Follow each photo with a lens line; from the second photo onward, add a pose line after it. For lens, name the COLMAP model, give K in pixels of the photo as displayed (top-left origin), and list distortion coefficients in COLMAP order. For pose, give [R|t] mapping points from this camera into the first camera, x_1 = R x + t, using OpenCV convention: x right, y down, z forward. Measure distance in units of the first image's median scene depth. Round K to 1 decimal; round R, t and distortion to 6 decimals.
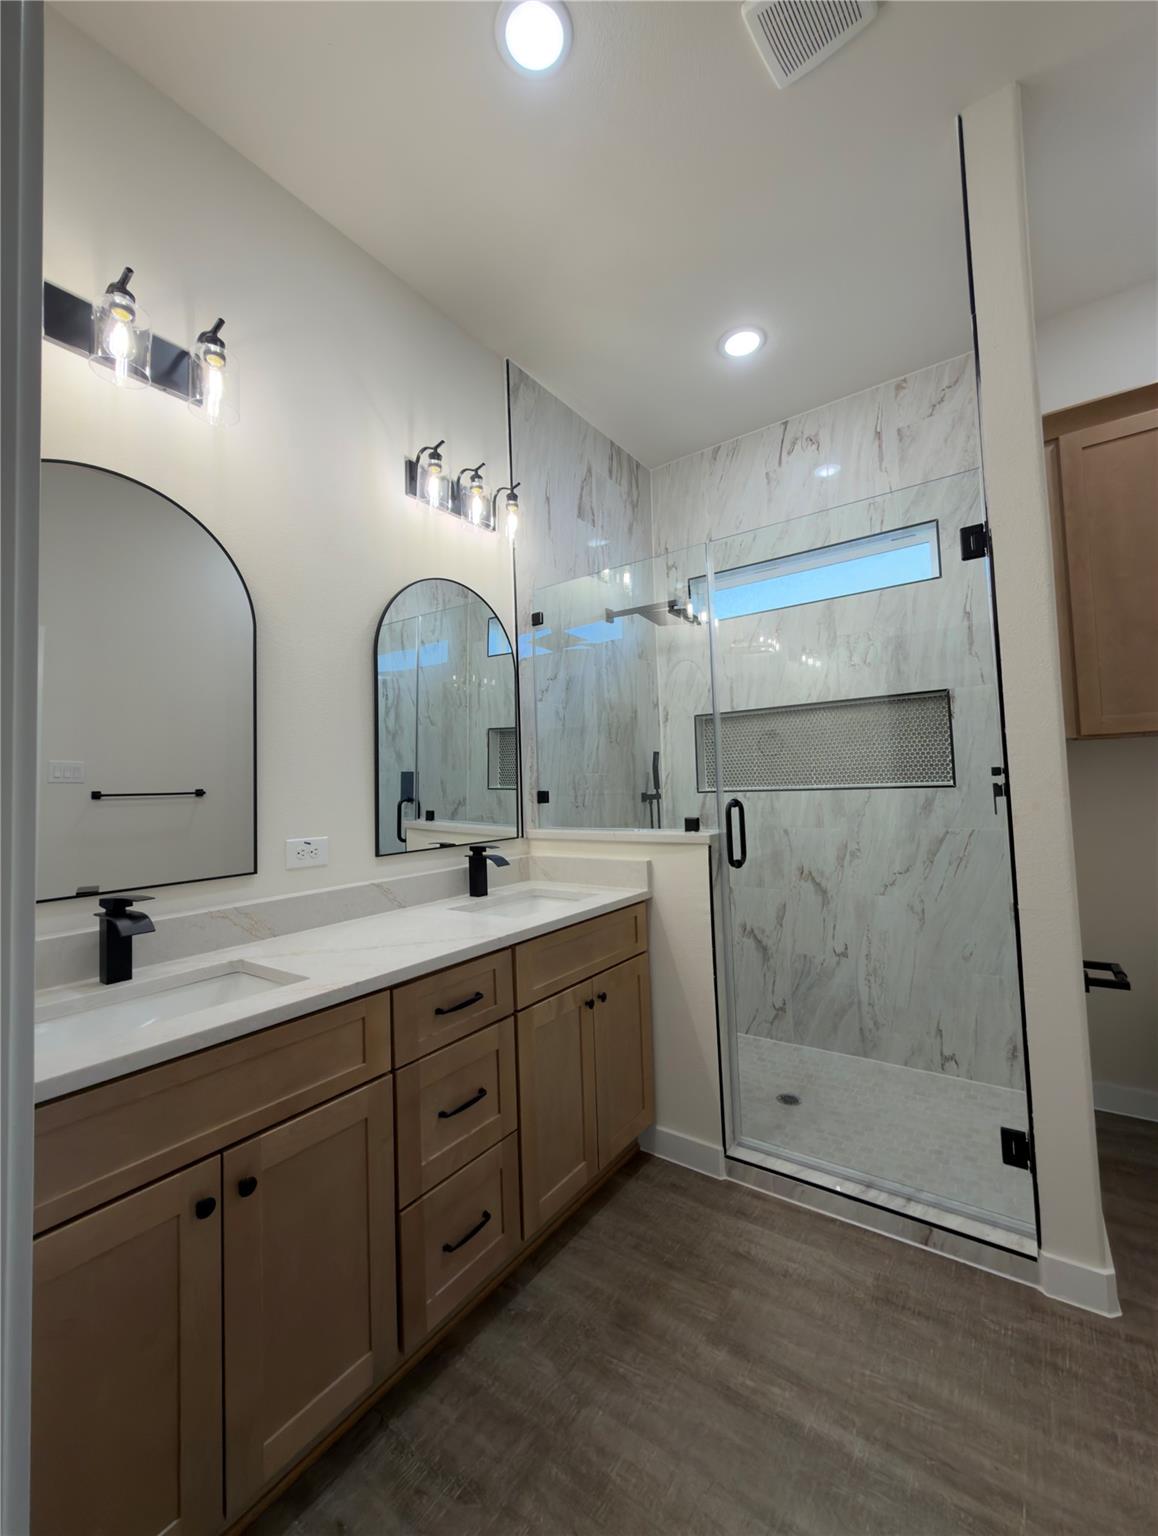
lens RADIAL K [[621.2, 0, 579.0], [0, 621.2, 768.0], [0, 0, 1]] dist [-0.000549, -0.000046]
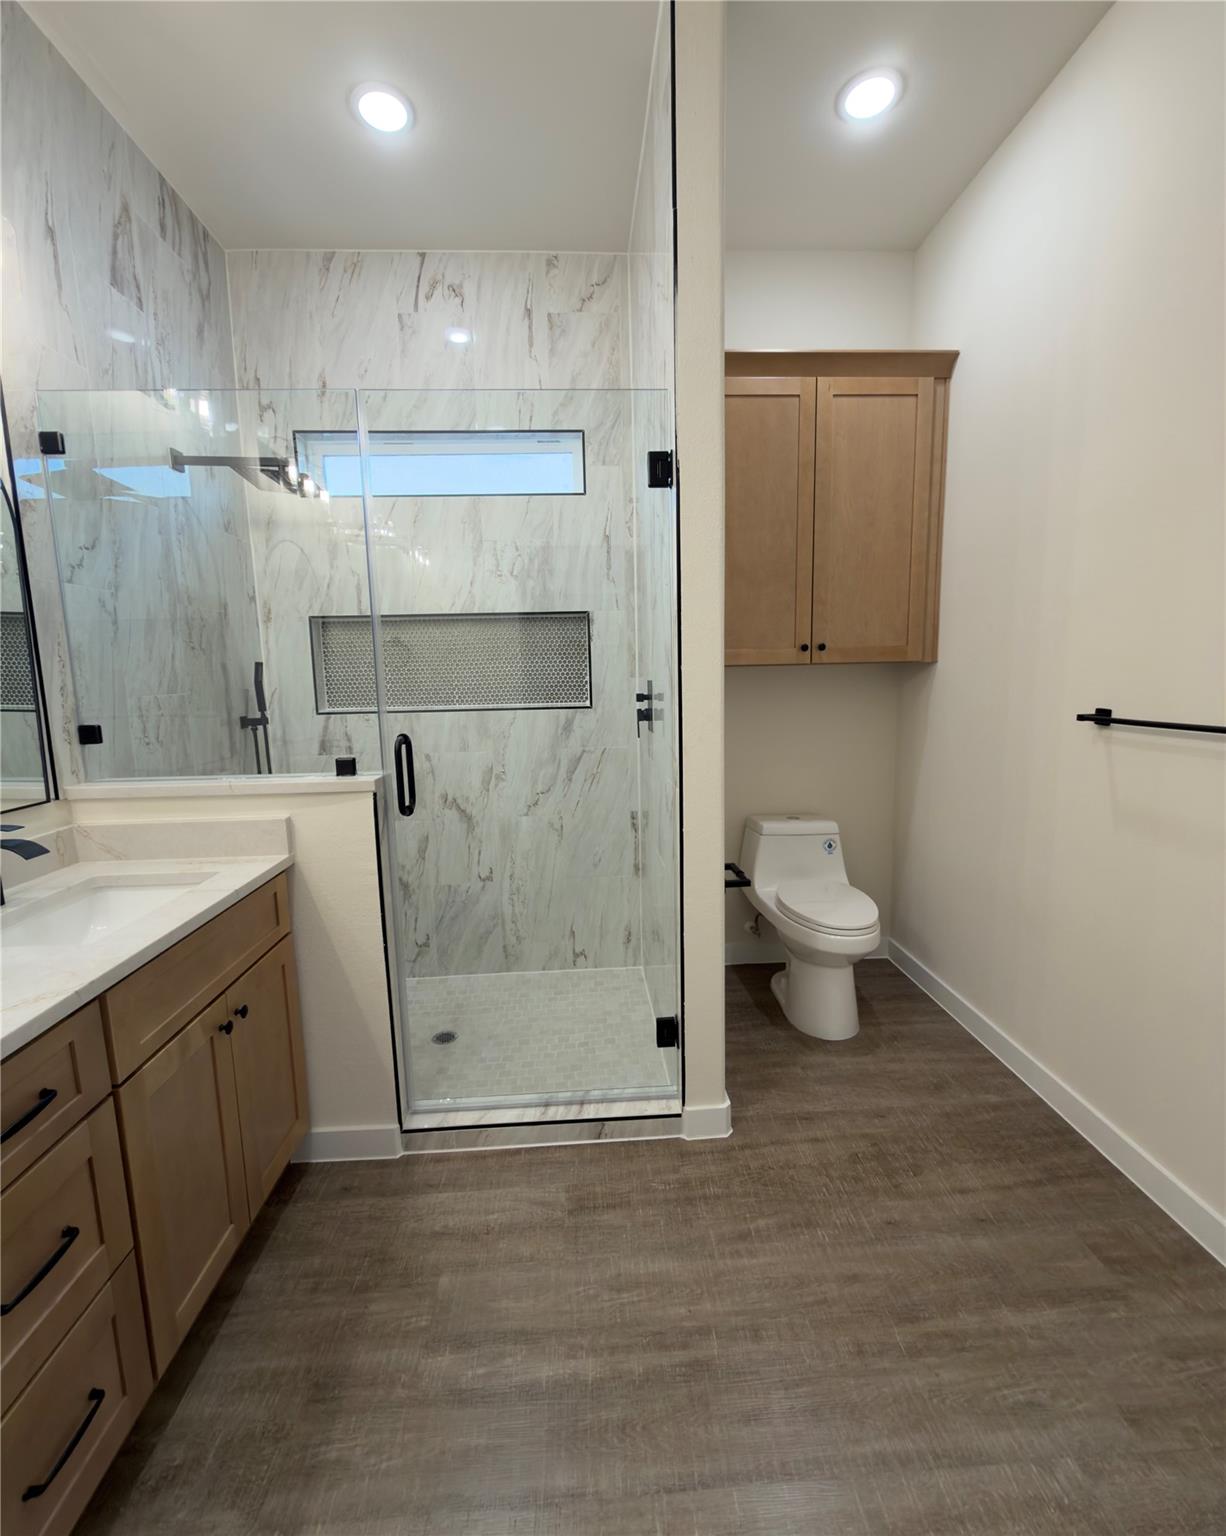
lens RADIAL K [[655.4, 0, 612.3], [0, 655.4, 770.8], [0, 0, 1]] dist [0.000006, -0.000212]
pose [[0.779371, -0.075860, 0.621953, -0.060553], [-0.021133, 0.988896, 0.147098, -0.027915], [-0.626206, -0.127788, 0.769114, 0.120061]]
